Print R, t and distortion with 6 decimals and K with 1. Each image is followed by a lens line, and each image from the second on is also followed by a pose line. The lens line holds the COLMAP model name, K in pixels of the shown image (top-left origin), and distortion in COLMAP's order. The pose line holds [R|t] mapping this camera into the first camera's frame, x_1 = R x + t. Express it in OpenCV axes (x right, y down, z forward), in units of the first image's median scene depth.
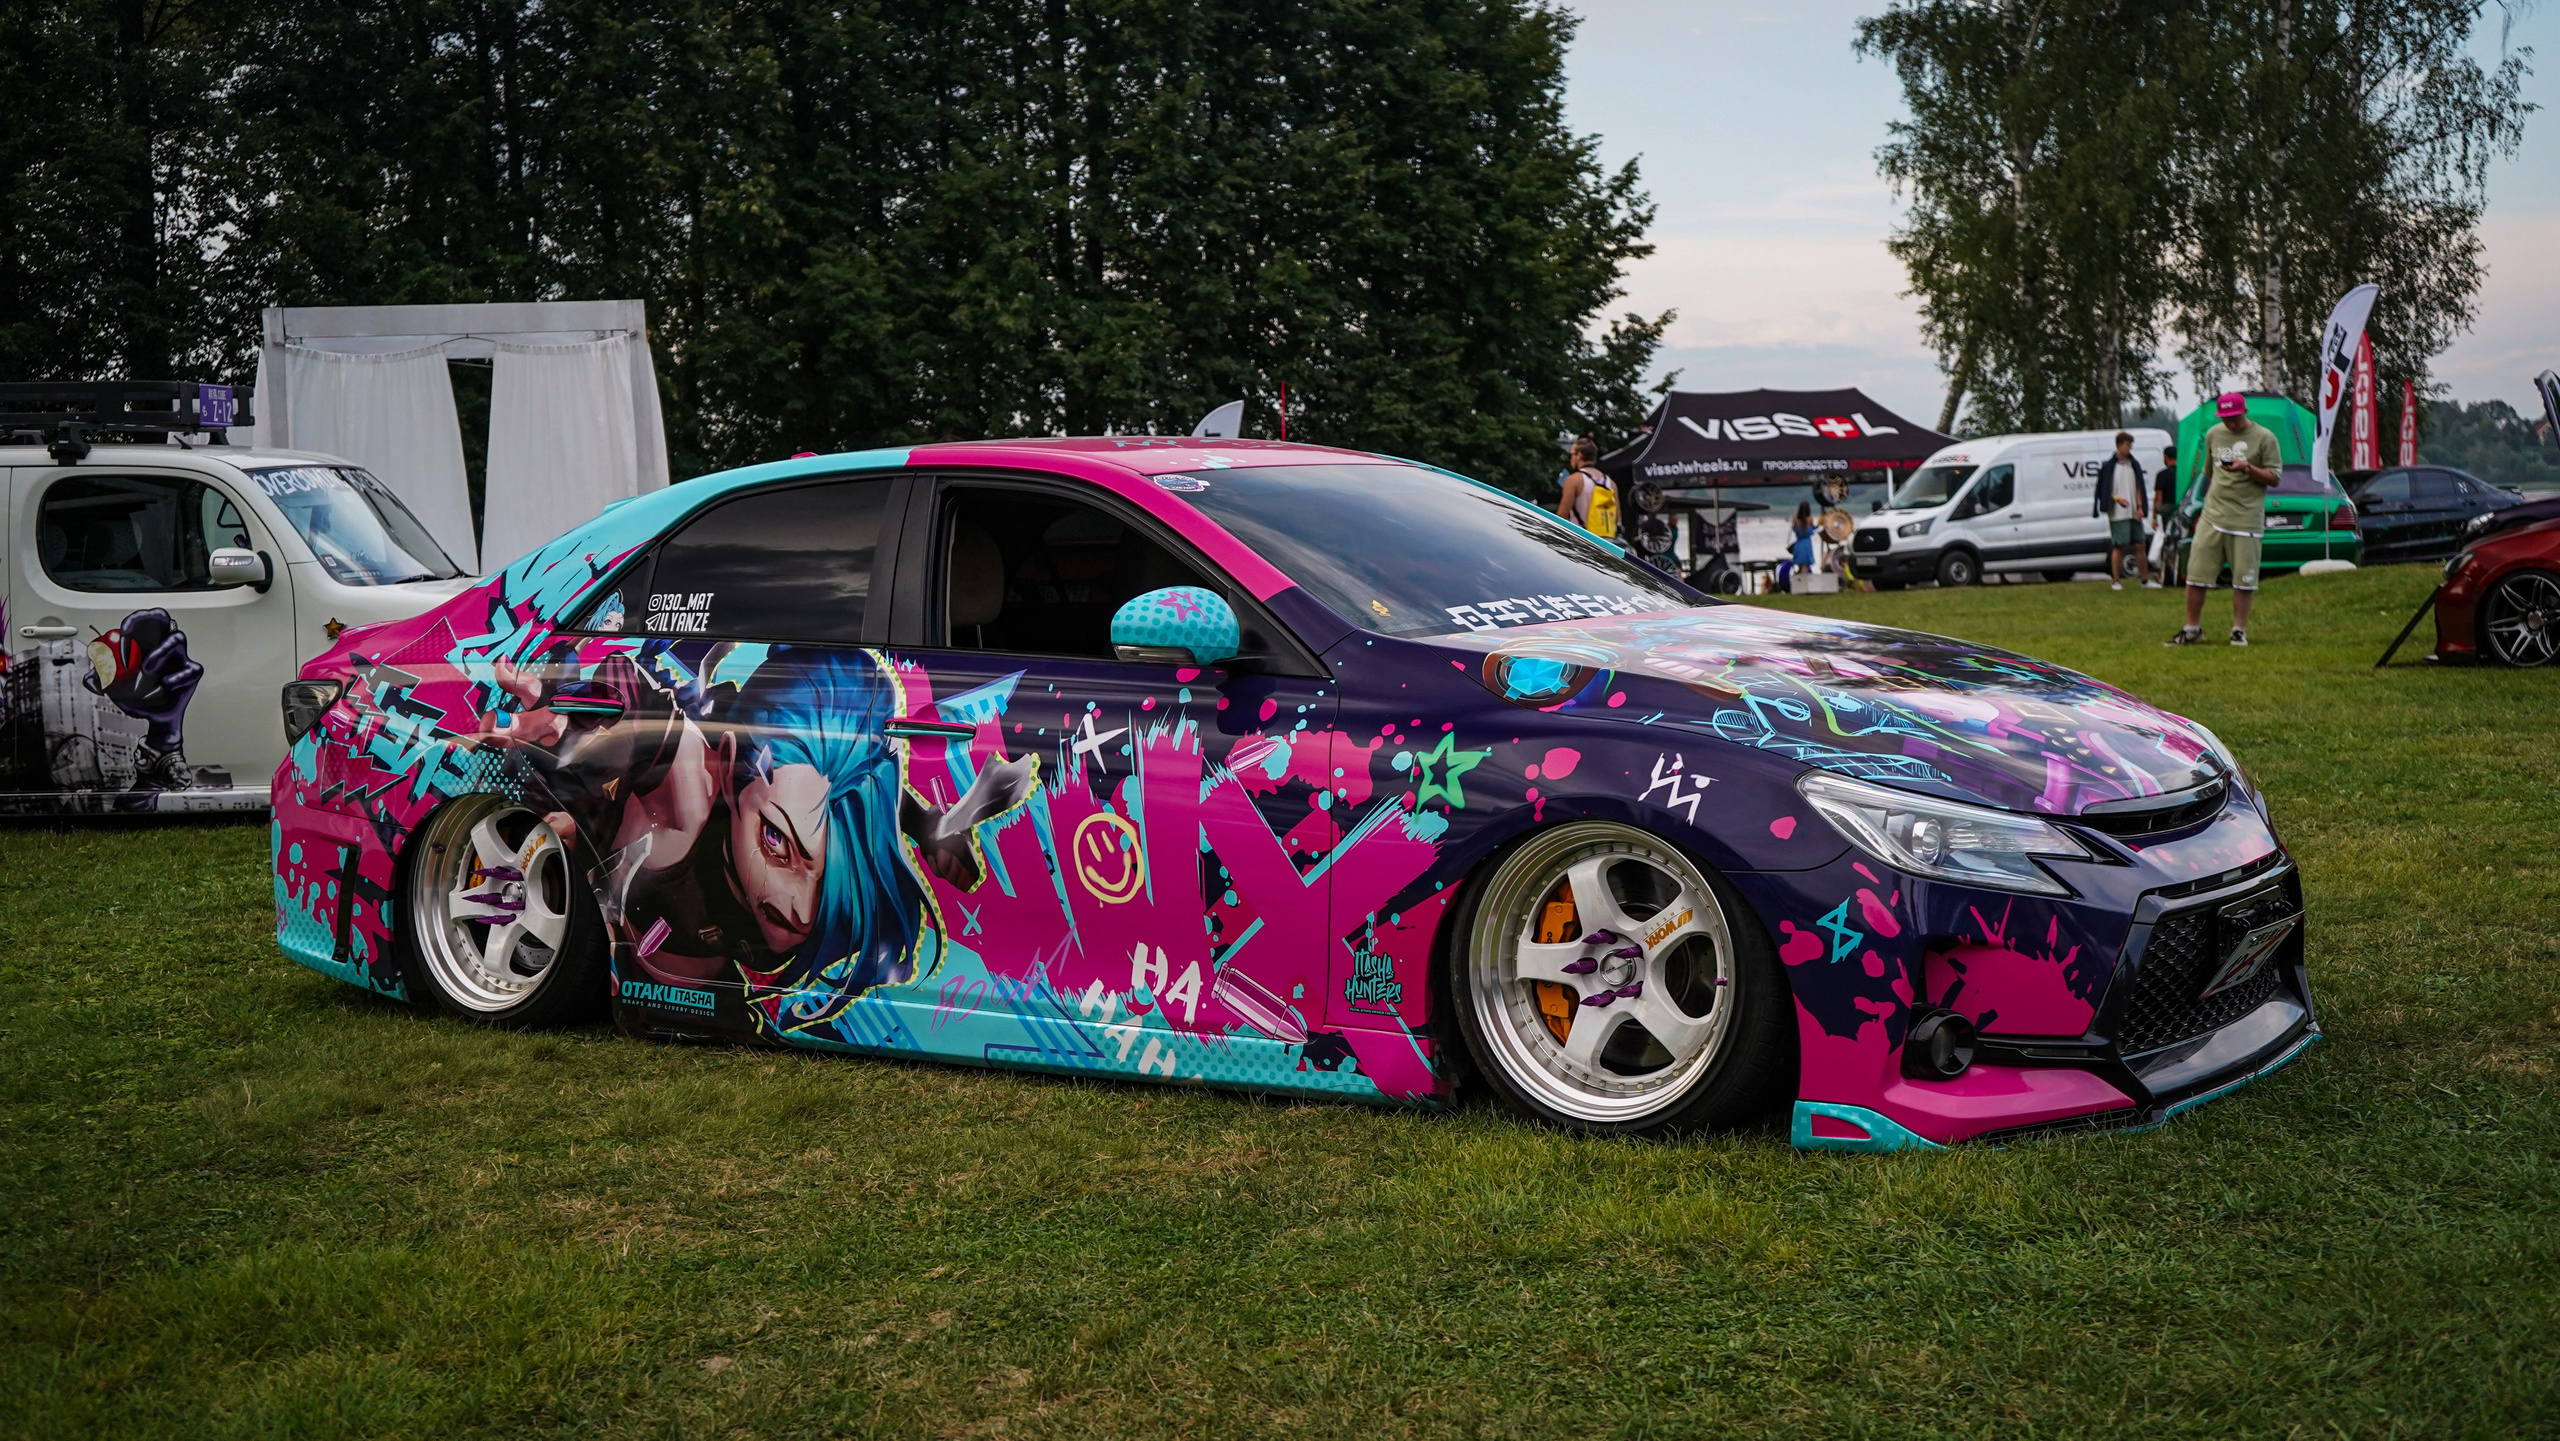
lens RADIAL K [[3373.9, 0, 1281.9], [0, 3373.9, 720.4], [0, 0, 1]] dist [-0.007439, 0.000000]
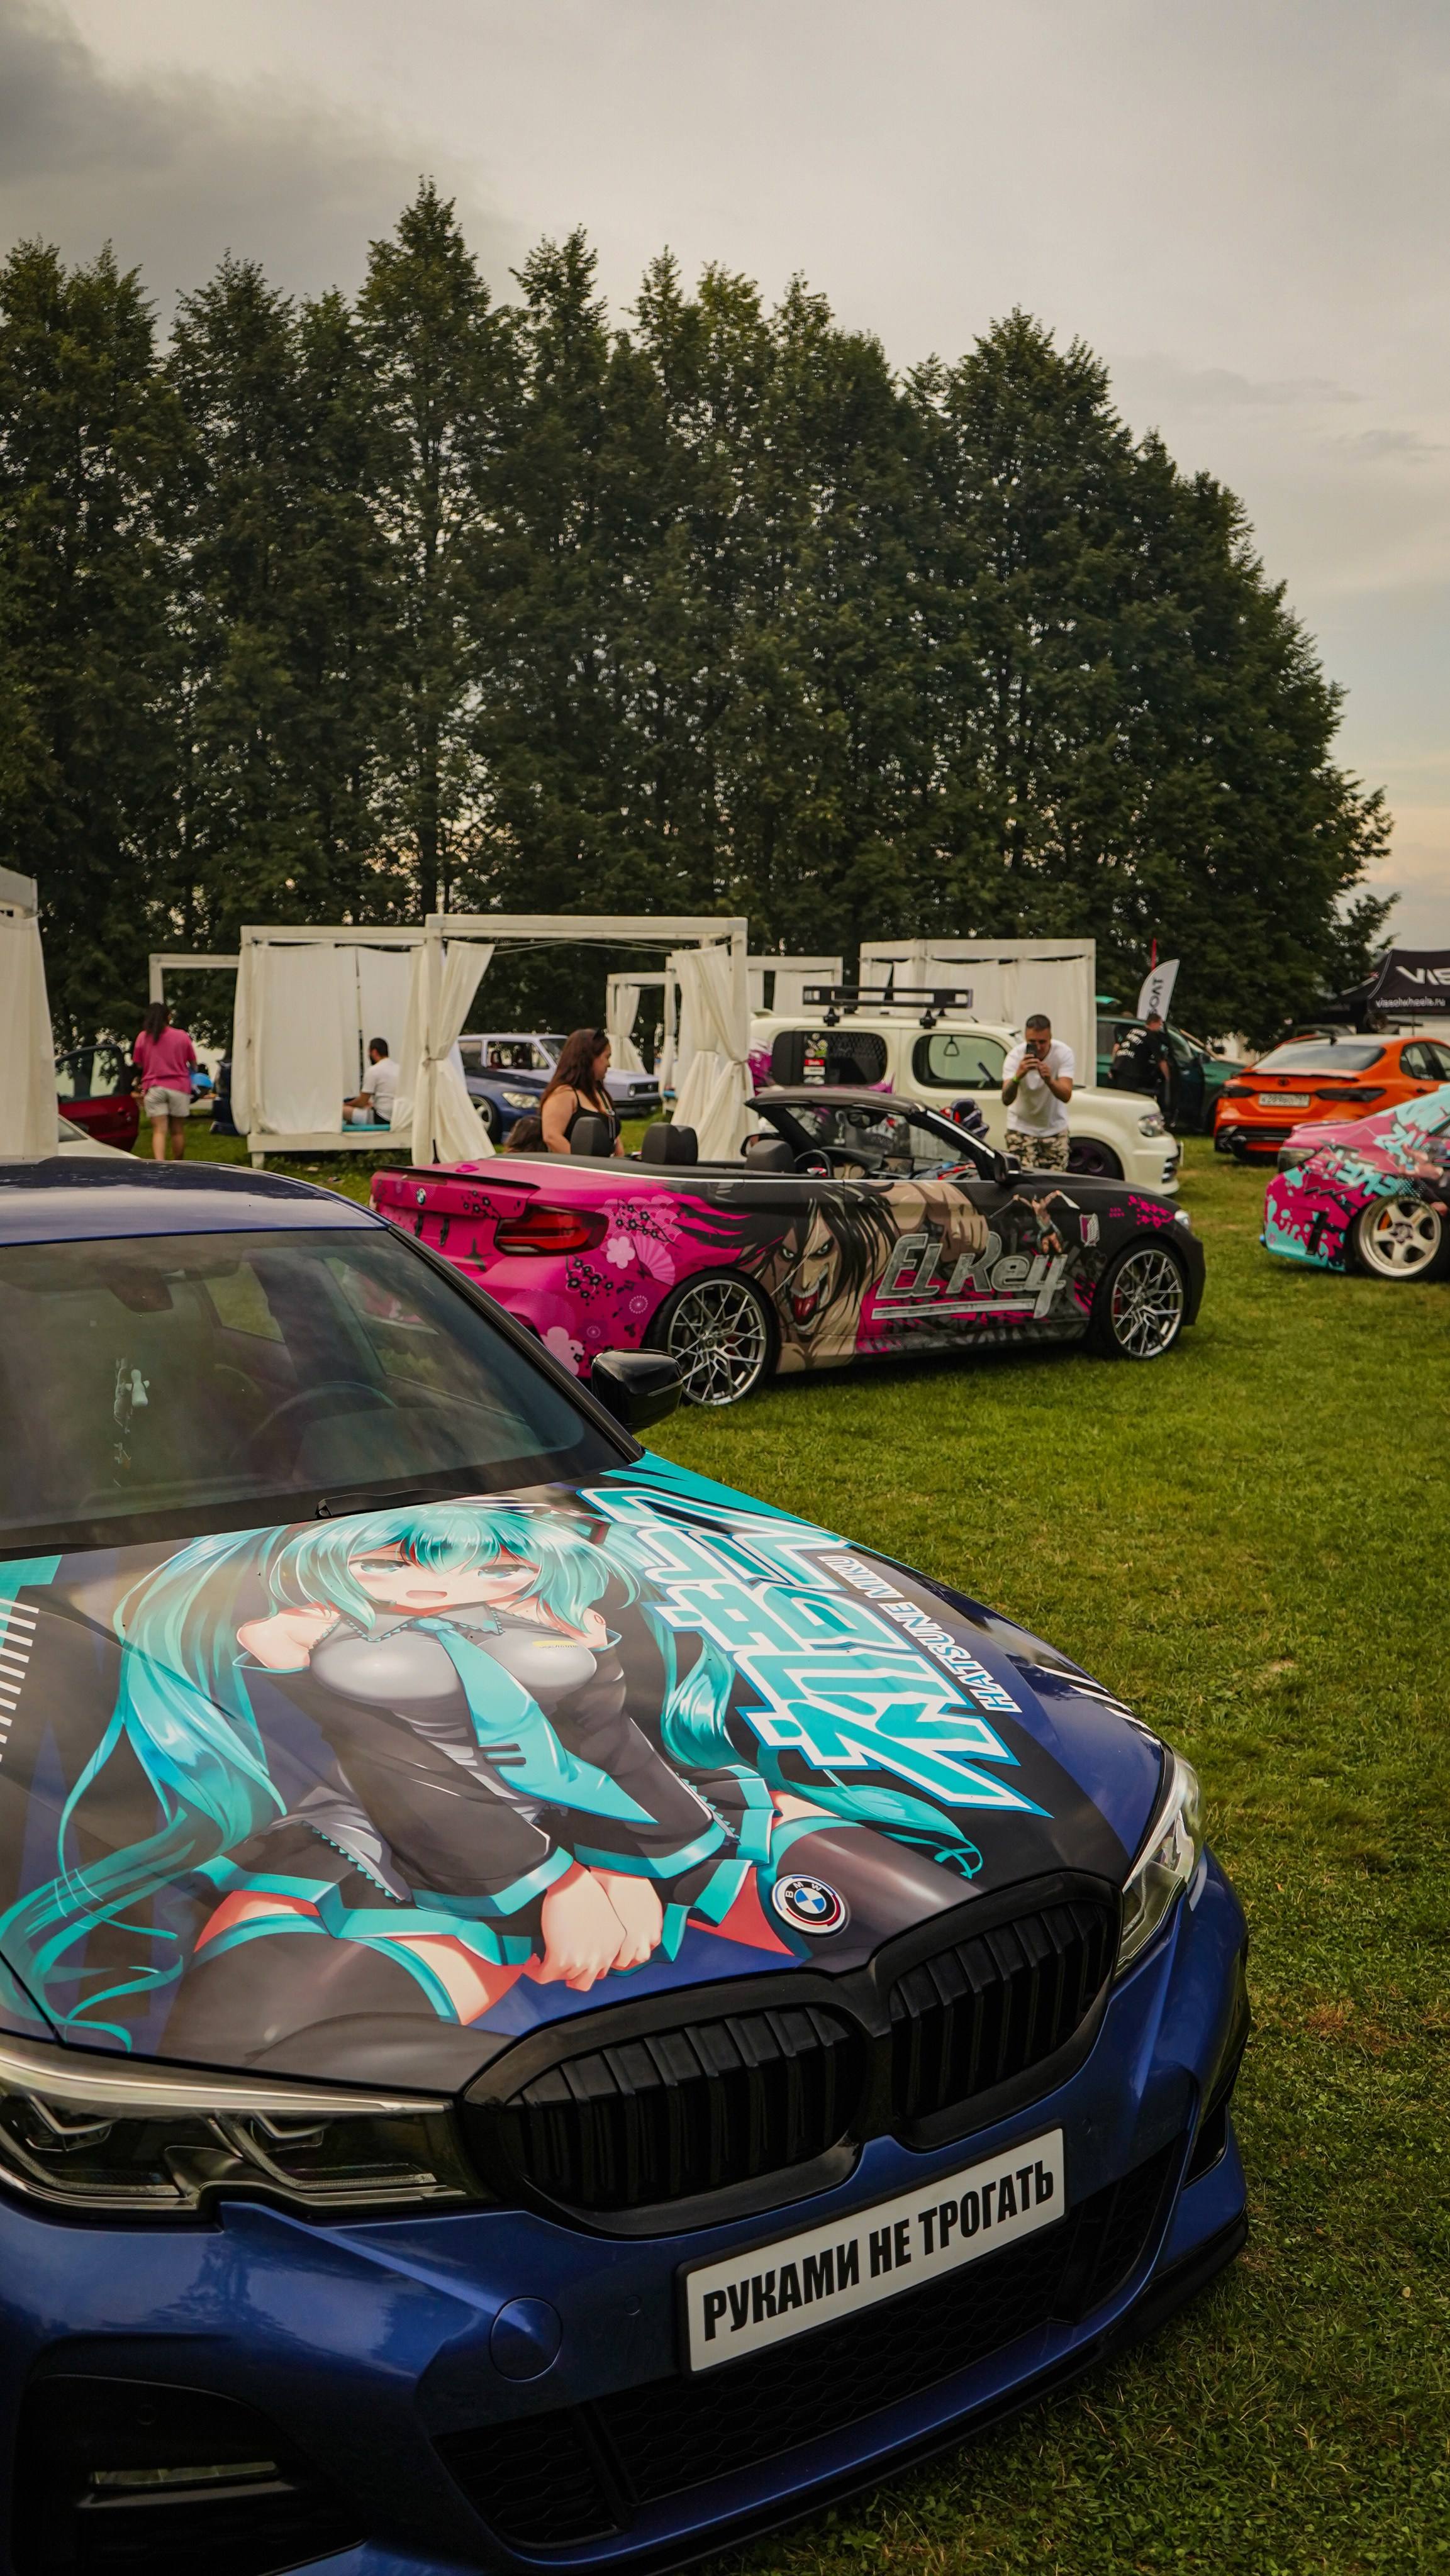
lens RADIAL K [[2456.2, 0, 722.1], [0, 2456.2, 1287.7], [0, 0, 1]] dist [-0.016069, 0.000000]
pose [[0.992997, 0.050631, -0.106738, -0.060924], [-0.044675, 0.997347, 0.057472, 0.000796], [0.109365, -0.052301, 0.992625, -0.109575]]
